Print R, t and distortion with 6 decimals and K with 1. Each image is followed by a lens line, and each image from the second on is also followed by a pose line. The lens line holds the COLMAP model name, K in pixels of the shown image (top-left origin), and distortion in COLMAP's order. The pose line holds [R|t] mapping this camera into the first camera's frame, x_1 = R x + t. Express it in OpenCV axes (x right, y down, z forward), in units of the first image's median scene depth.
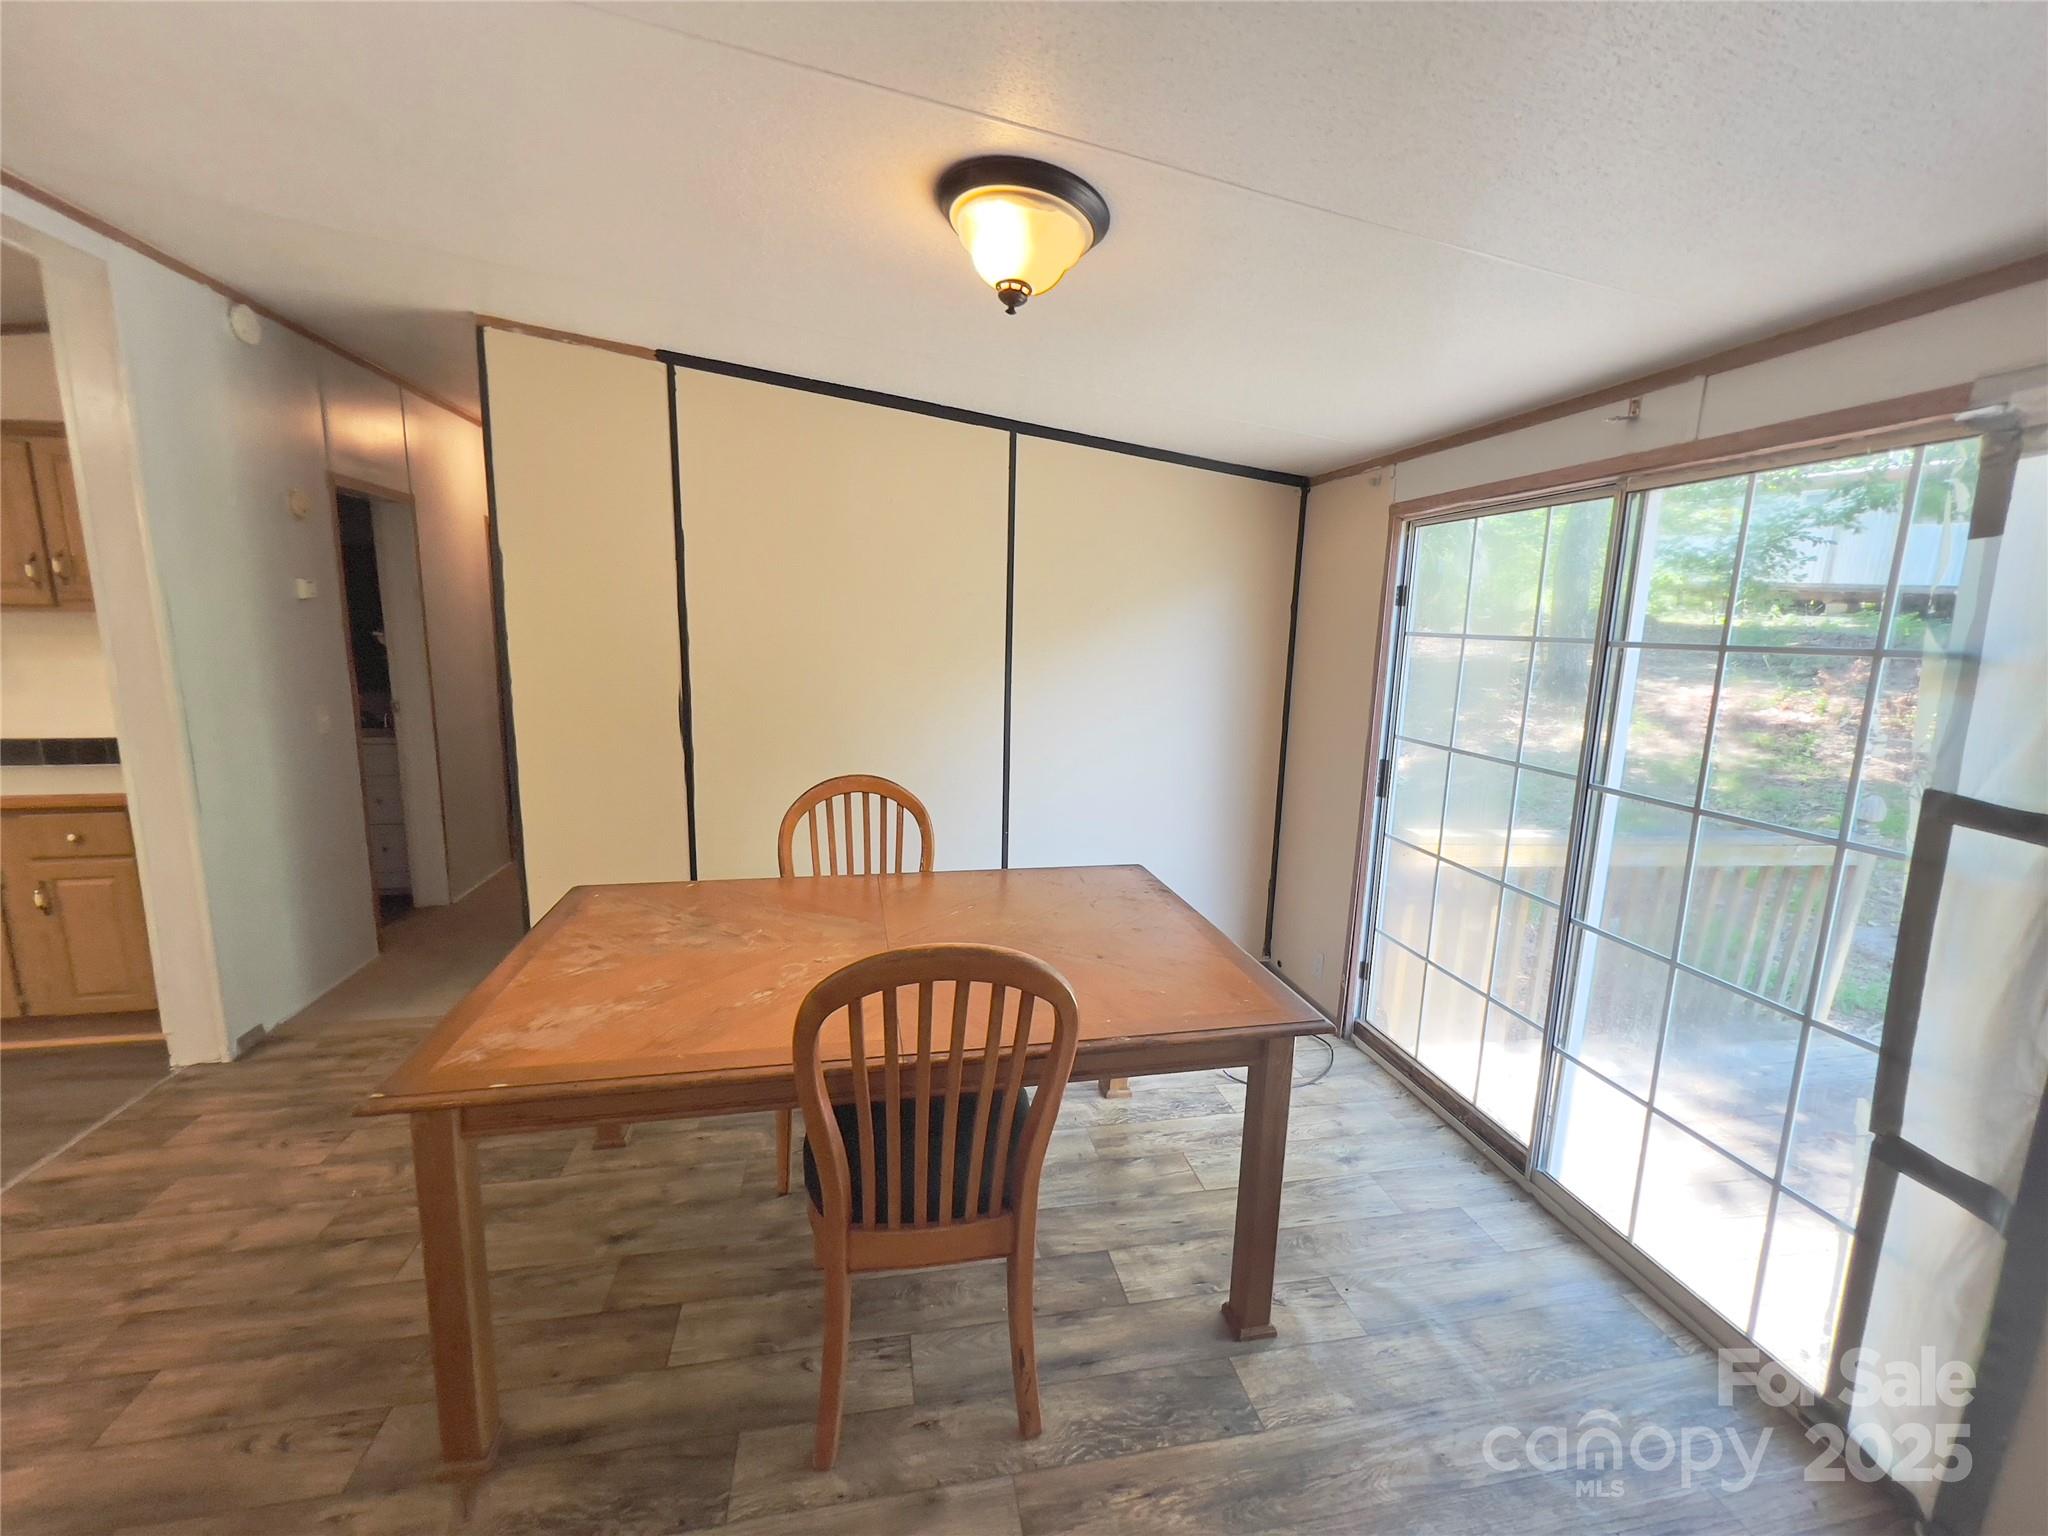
lens RADIAL K [[830.3, 0, 1022.9], [0, 830.3, 760.1], [0, 0, 1]] dist [0.002256, -0.000061]
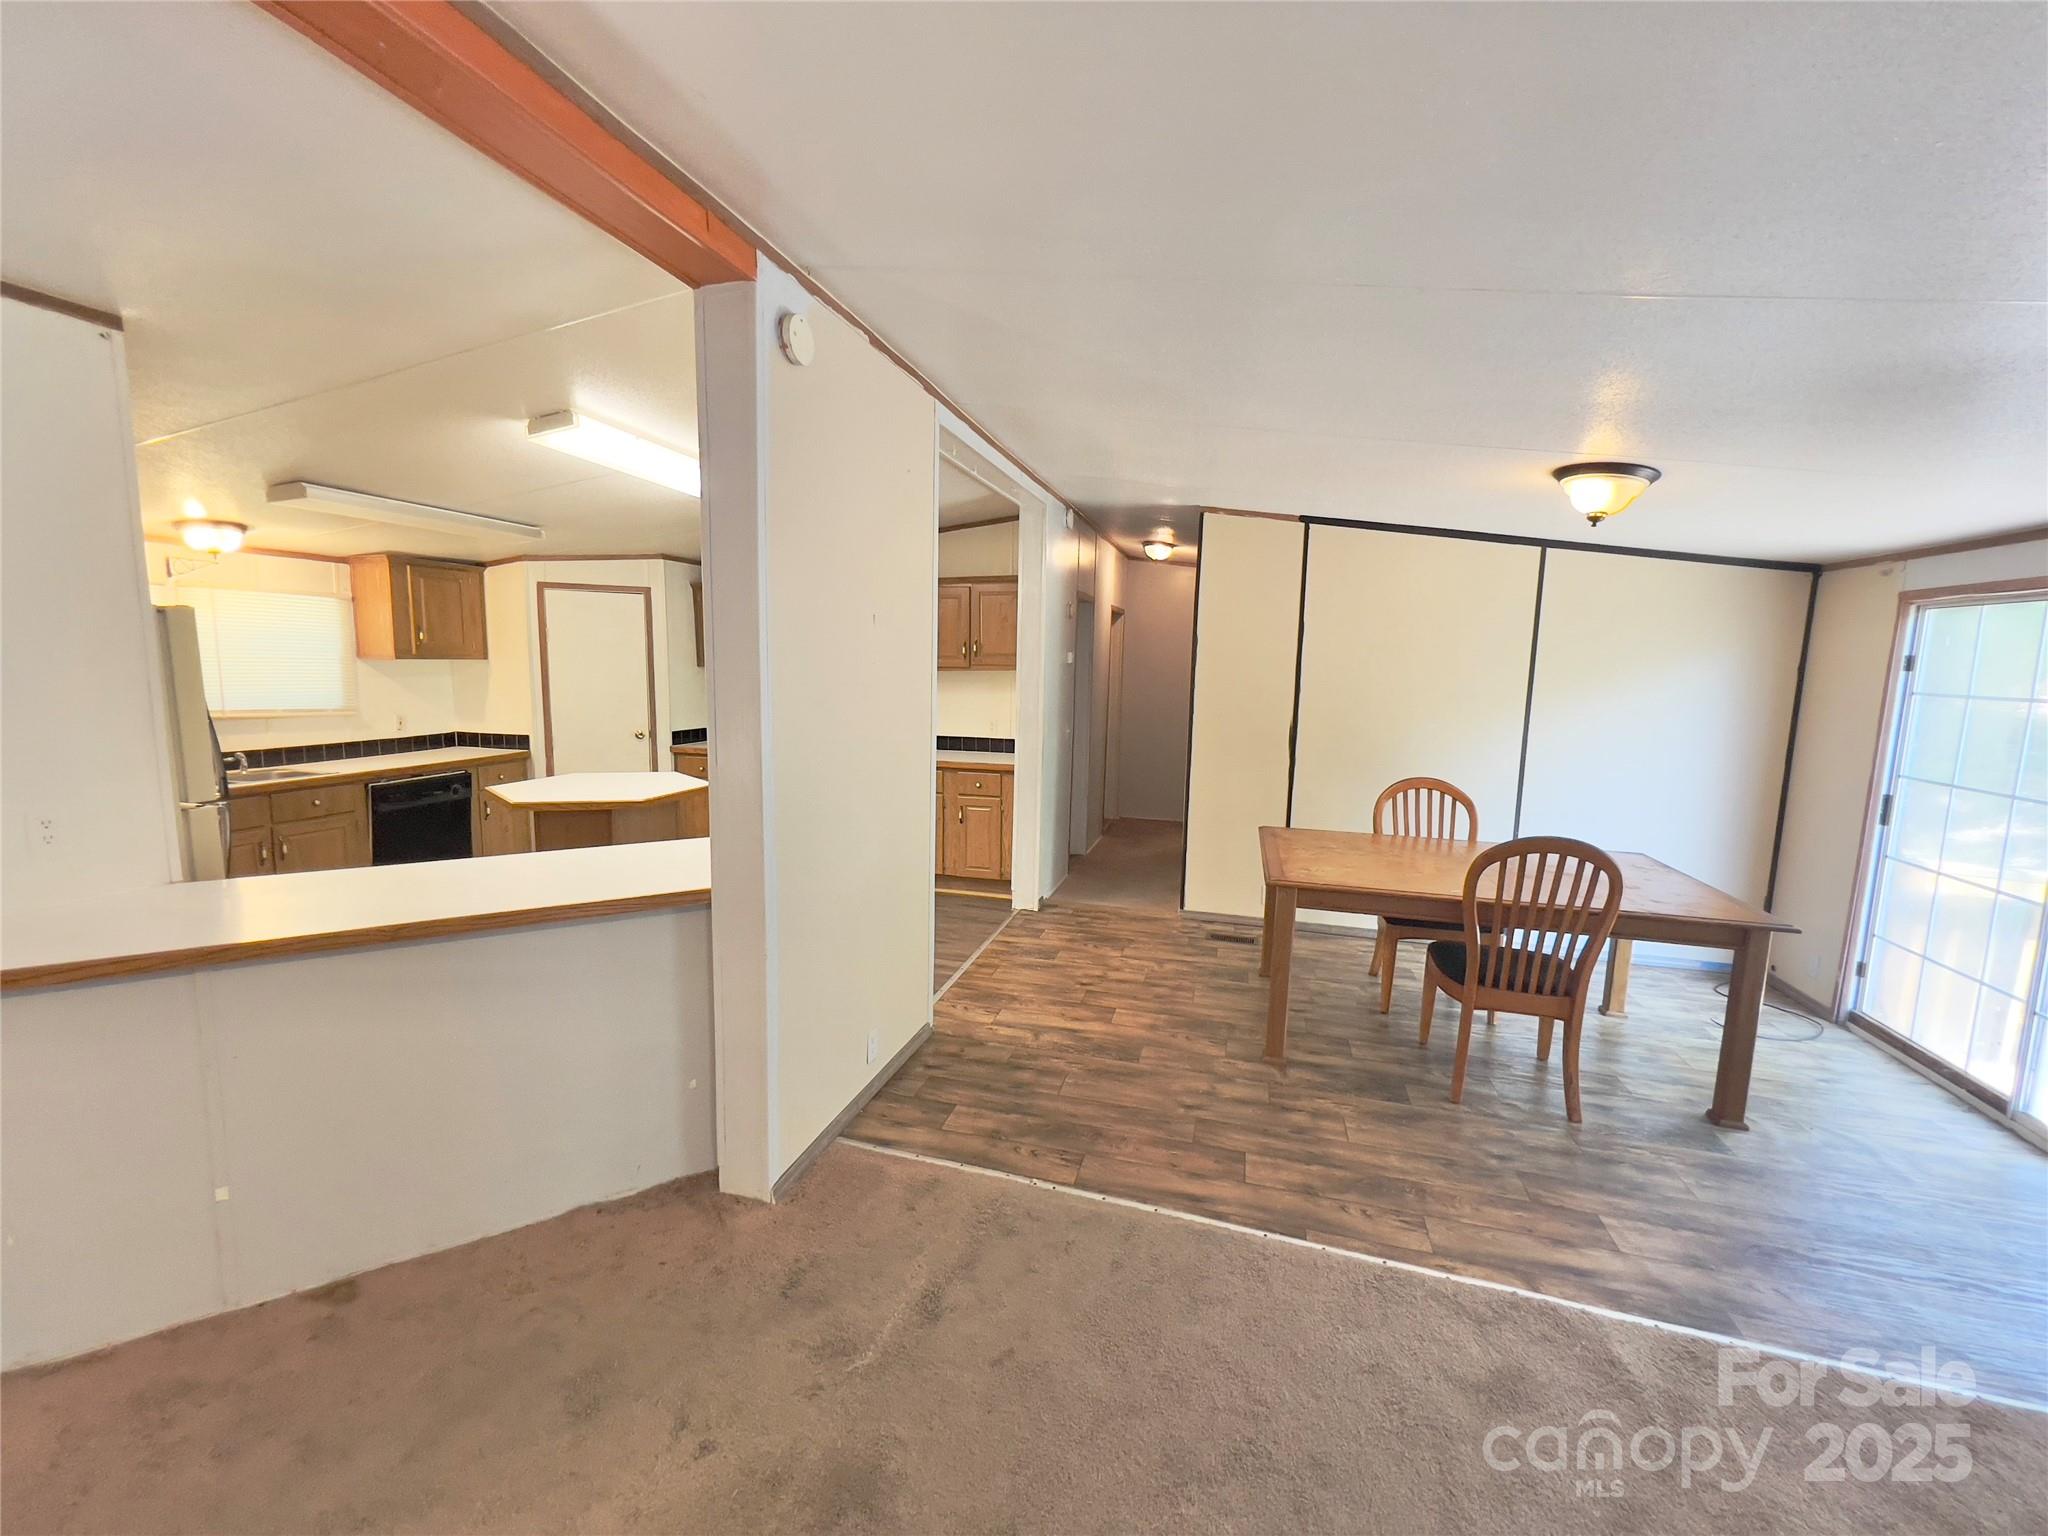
lens RADIAL K [[830.3, 0, 1026.1], [0, 830.3, 761.0], [0, 0, 1]] dist [0.002256, -0.000061]
pose [[0.895308, 0.053540, -0.442219, -0.181578], [-0.077181, 0.996380, -0.035624, 0.100856], [0.438711, 0.066025, 0.896200, -0.733606]]
